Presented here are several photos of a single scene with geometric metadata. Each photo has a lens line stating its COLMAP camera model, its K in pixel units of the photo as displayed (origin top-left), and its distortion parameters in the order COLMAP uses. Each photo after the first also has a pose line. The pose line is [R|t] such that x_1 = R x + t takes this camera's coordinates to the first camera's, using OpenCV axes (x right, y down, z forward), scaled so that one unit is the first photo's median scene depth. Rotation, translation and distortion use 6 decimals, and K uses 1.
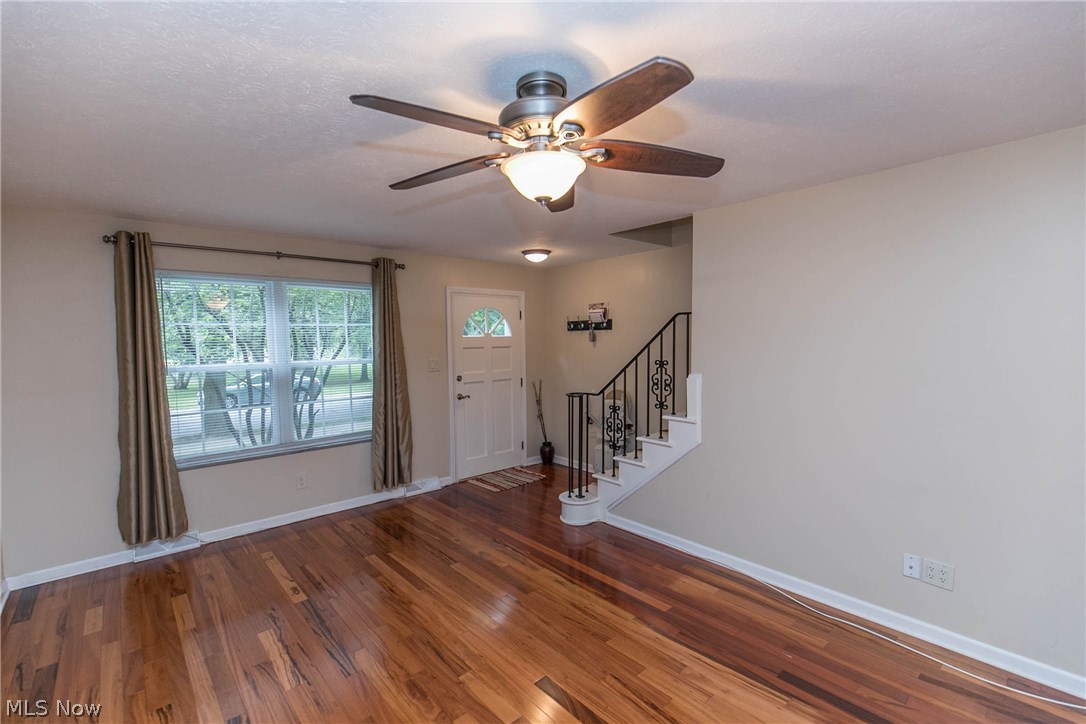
lens RADIAL K [[481.7, 0, 544.8], [0, 481.7, 366.5], [0, 0, 1]] dist [0.001447, 0.000134]
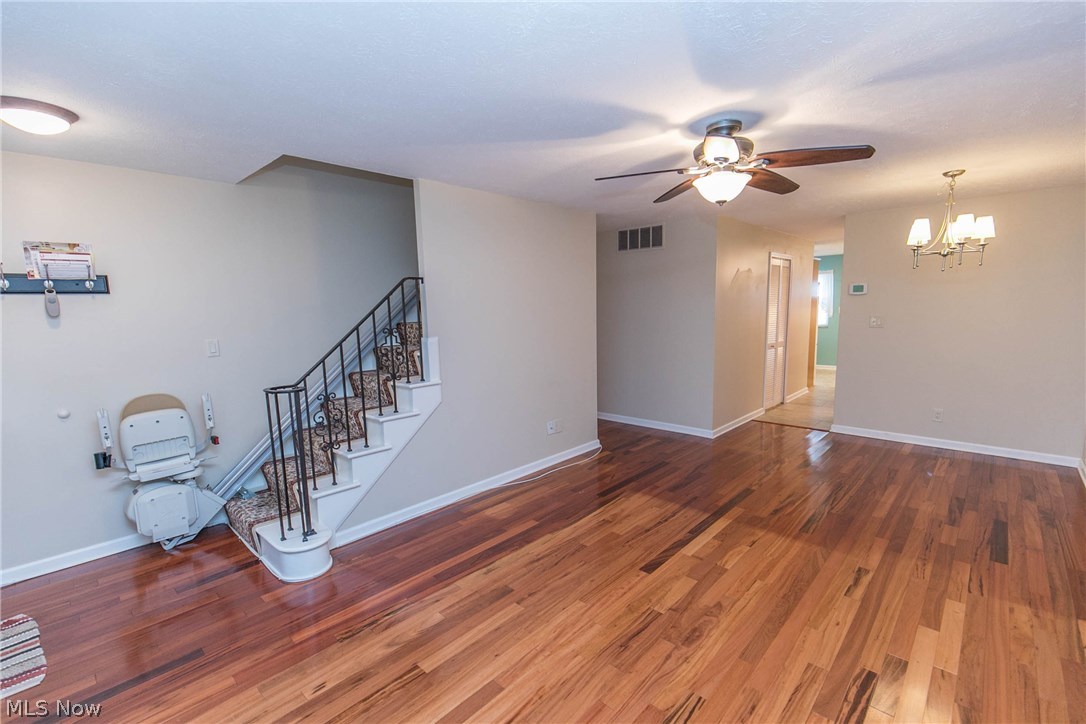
lens RADIAL K [[481.7, 0, 544.8], [0, 481.7, 366.5], [0, 0, 1]] dist [0.001447, 0.000134]
pose [[-0.086512, -0.117064, 0.989349, -0.741095], [0.081546, 0.988908, 0.124143, -0.032045], [-0.992908, 0.091417, -0.076007, 0.833698]]
